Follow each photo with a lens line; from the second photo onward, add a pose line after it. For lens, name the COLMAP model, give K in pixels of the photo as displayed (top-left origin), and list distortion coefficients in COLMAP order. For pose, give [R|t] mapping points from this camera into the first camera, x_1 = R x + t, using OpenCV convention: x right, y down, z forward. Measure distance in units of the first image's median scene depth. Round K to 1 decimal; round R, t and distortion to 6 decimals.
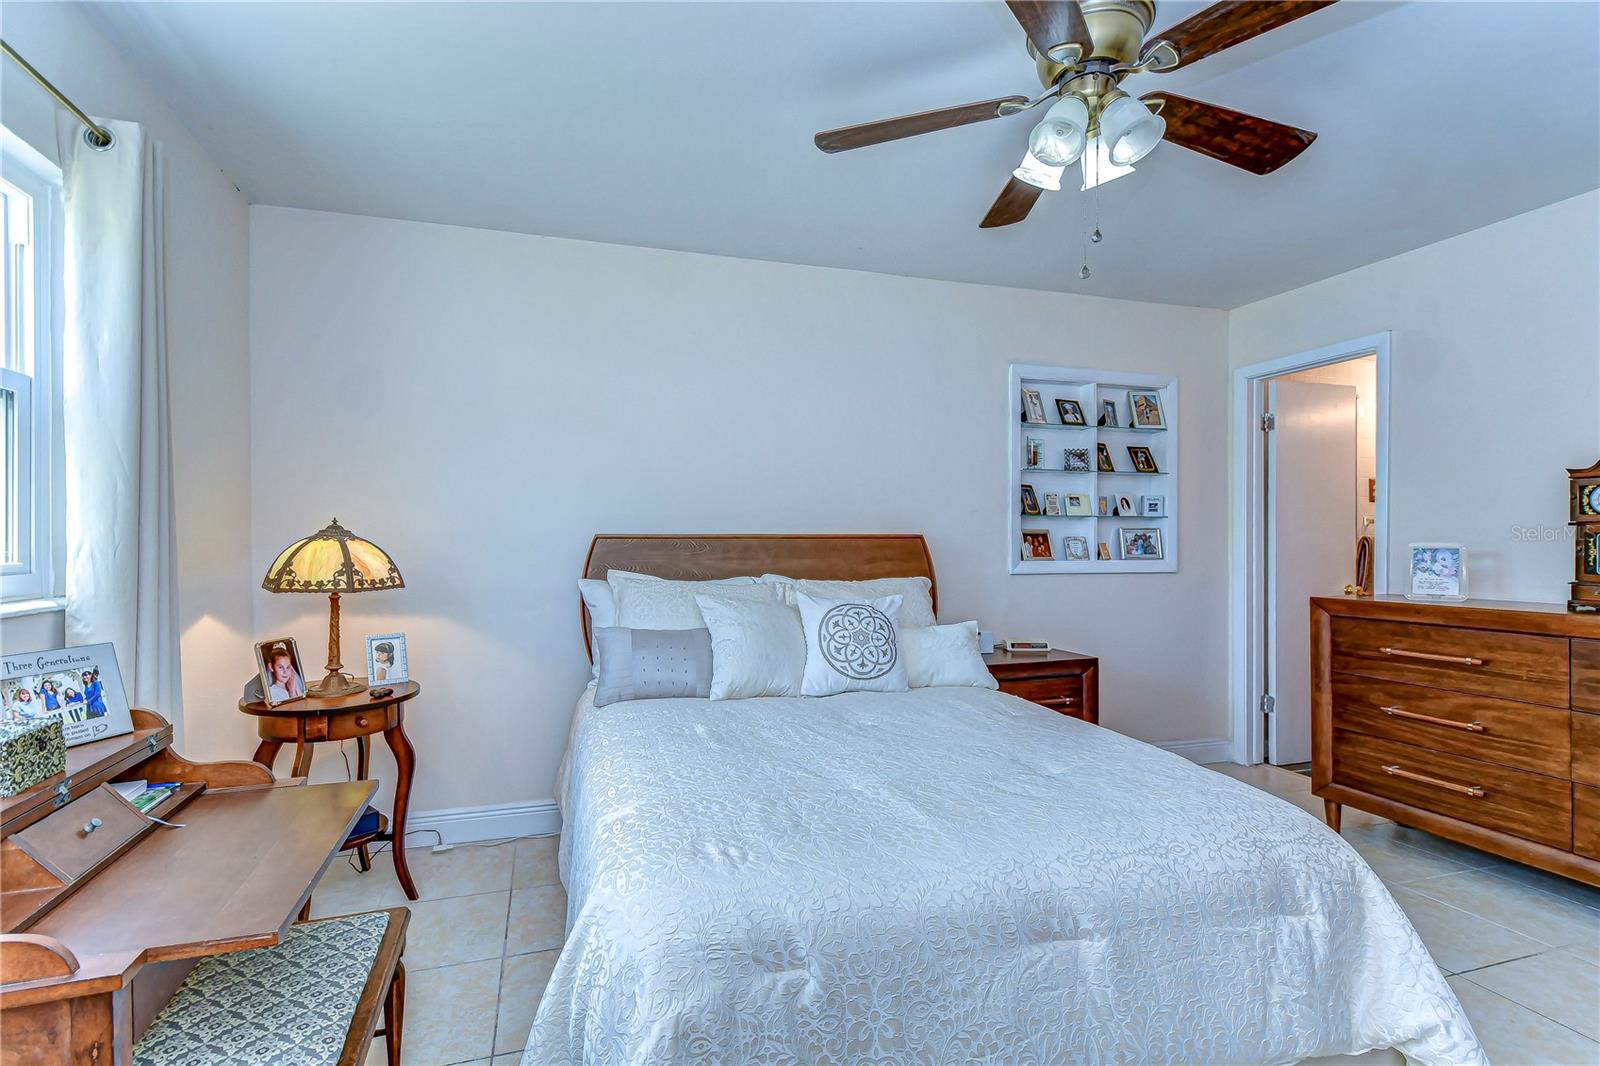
lens RADIAL K [[705.4, 0, 798.1], [0, 705.4, 570.4], [0, 0, 1]] dist [-0.003115, -0.003605]
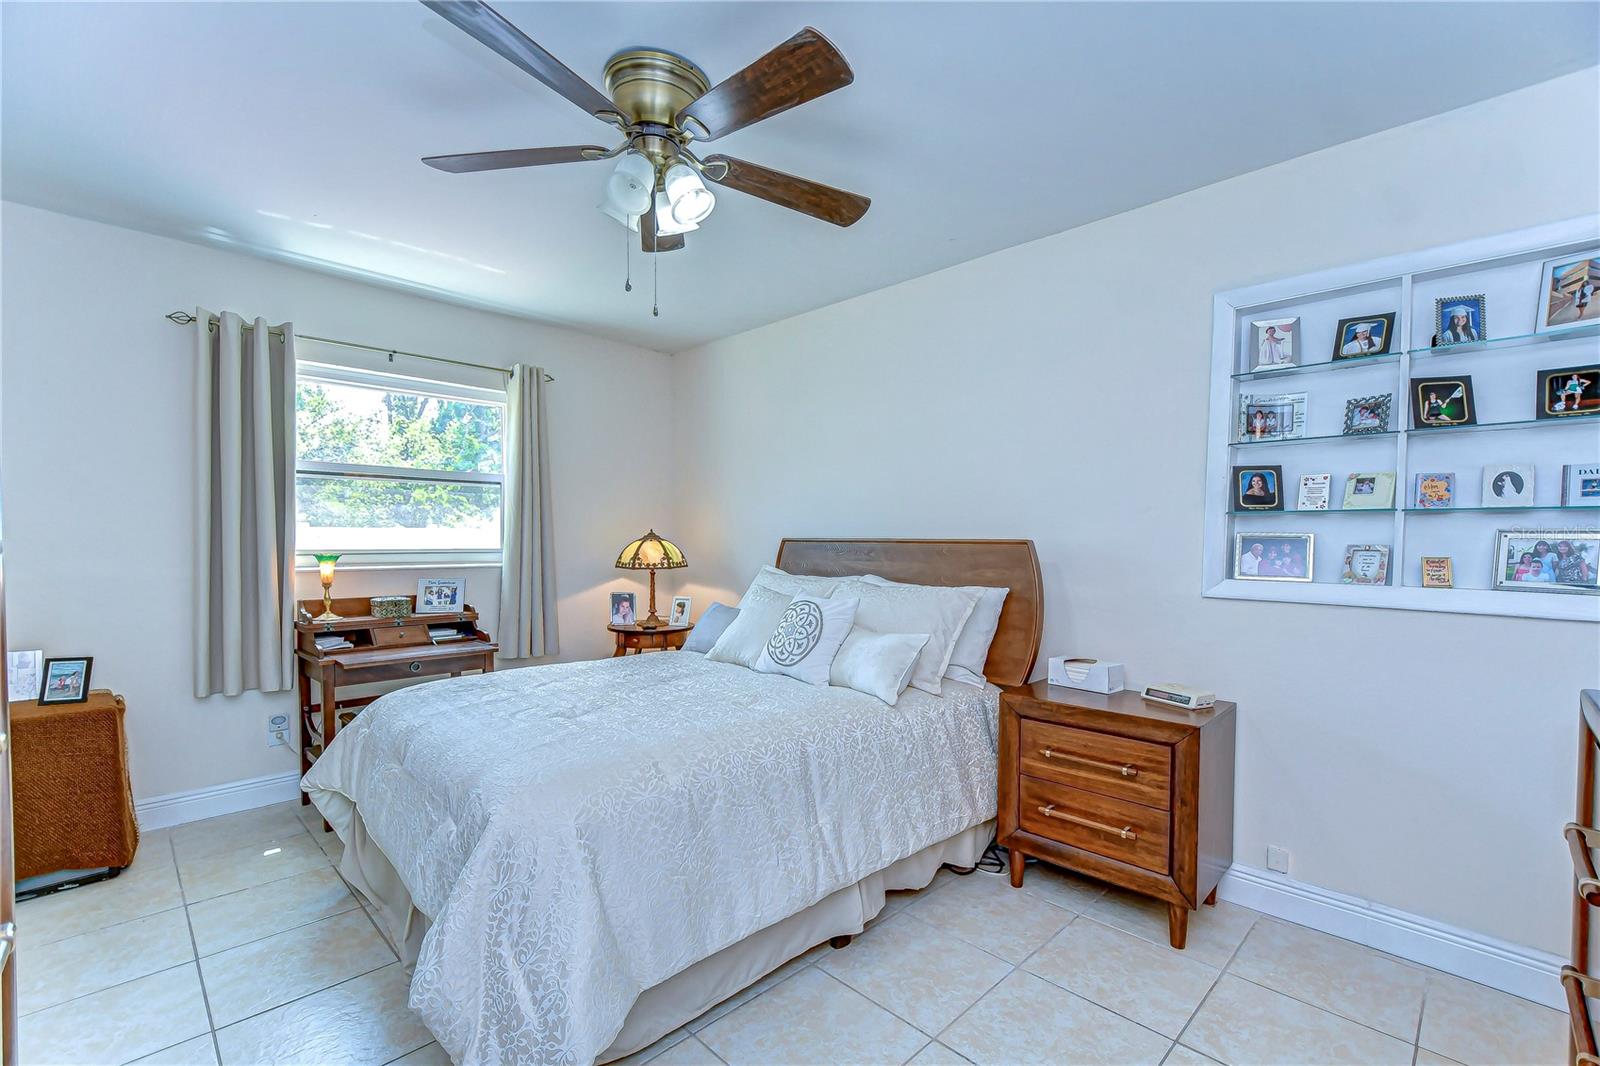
lens RADIAL K [[705.3, 0, 821.4], [0, 705.3, 593.1], [0, 0, 1]] dist [0.003754, -0.012052]
pose [[0.481745, 0.071098, -0.873423, 0.744066], [-0.047198, 0.997362, 0.055154, -0.019439], [0.875040, 0.014654, 0.483830, 0.330293]]
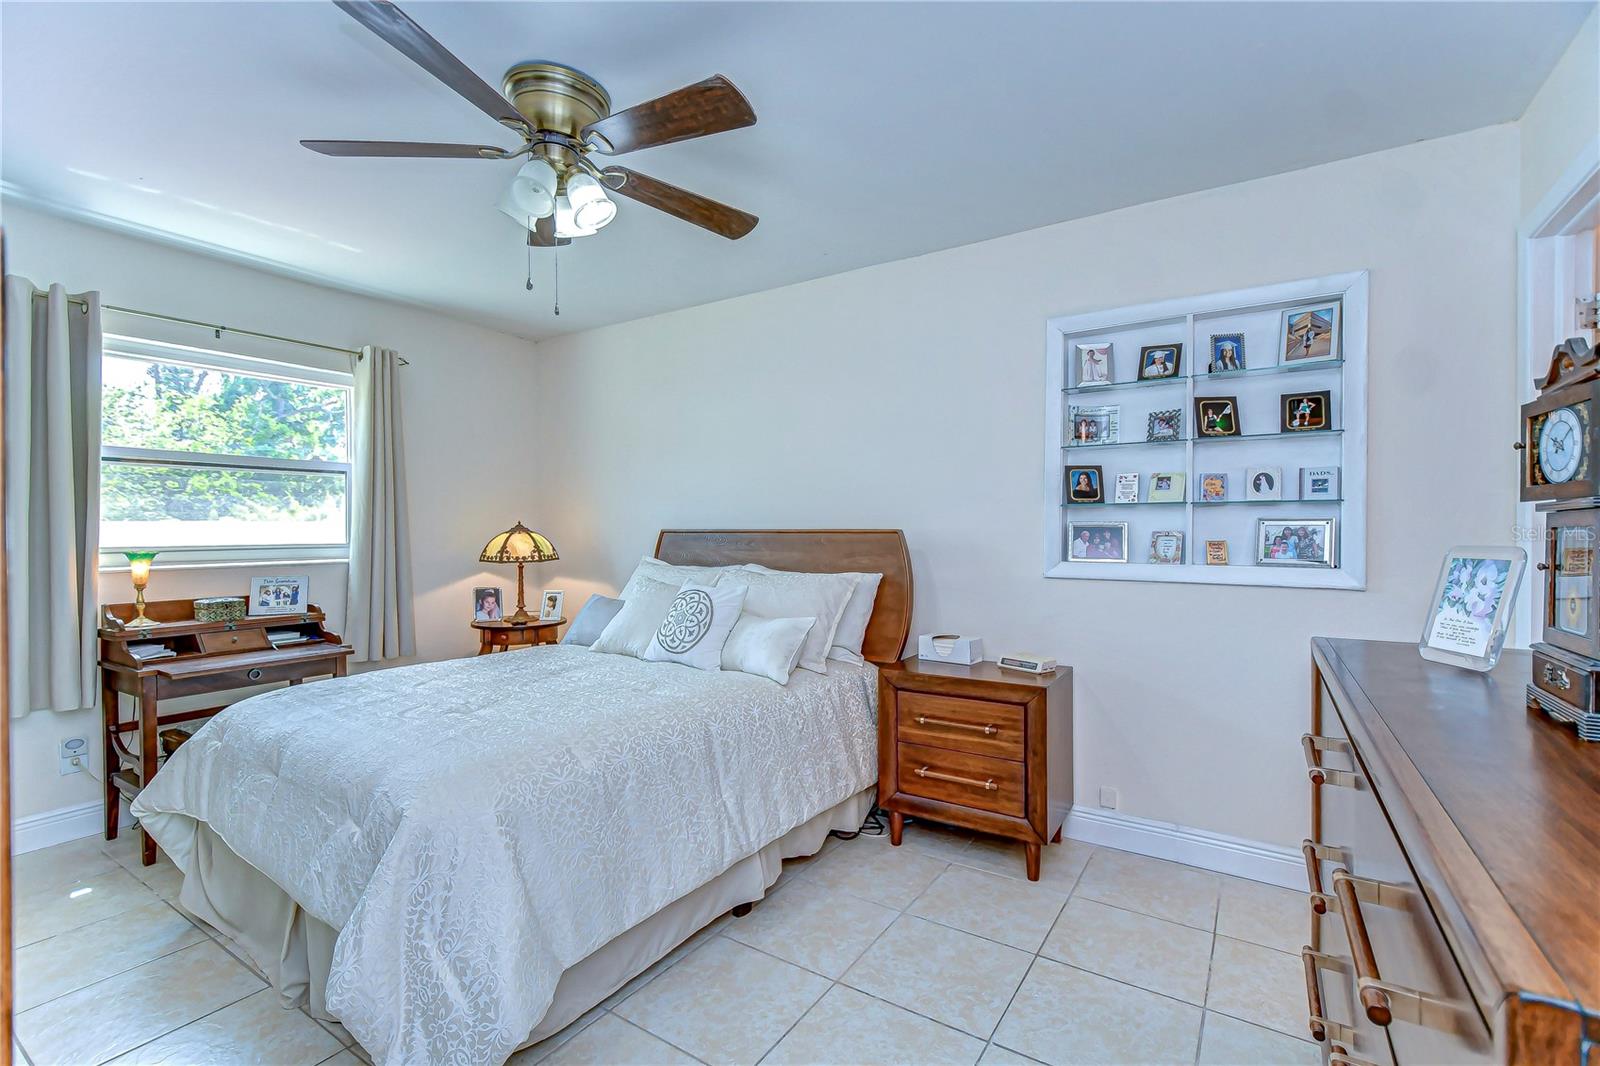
lens RADIAL K [[709.0, 0, 838.0], [0, 709.0, 575.3], [0, 0, 1]] dist [-0.000473, -0.009348]
pose [[0.664942, 0.048145, -0.745342, 0.768490], [-0.033857, 0.998837, 0.034315, -0.017127], [0.746127, 0.002418, 0.665799, 0.274484]]
